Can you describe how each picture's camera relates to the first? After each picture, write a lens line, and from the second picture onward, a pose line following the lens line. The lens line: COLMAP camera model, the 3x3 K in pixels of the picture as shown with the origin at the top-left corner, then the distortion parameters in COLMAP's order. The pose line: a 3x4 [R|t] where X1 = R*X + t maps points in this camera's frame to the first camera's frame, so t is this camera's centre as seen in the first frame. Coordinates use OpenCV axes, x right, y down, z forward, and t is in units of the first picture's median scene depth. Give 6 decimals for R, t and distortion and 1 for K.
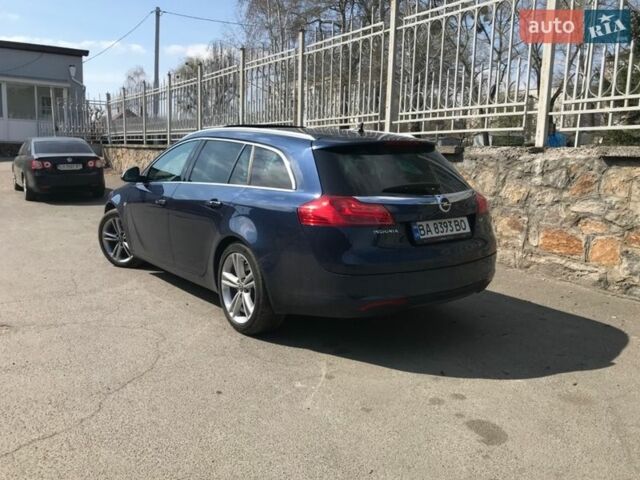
lens RADIAL K [[540.4, 0, 323.5], [0, 540.4, 244.9], [0, 0, 1]] dist [0.035811, -0.038742]
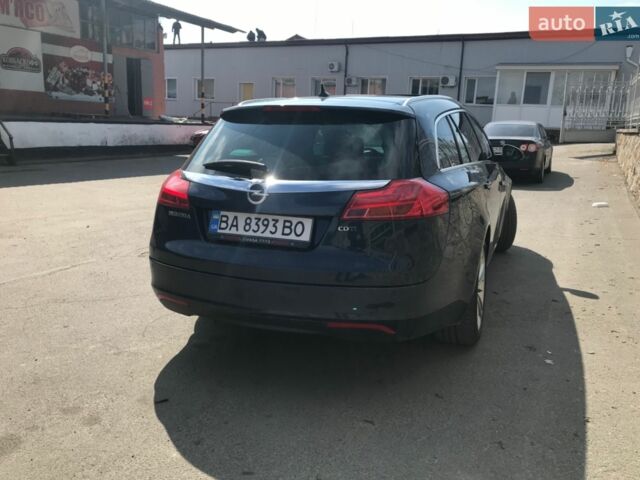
lens RADIAL K [[540.4, 0, 320.4], [0, 540.4, 235.4], [0, 0, 1]] dist [0.035811, -0.038742]
pose [[0.525893, 0.167262, -0.833943, 0.869847], [-0.162914, 0.982129, 0.094248, -0.100650], [0.834803, 0.086296, 0.543743, 0.676840]]
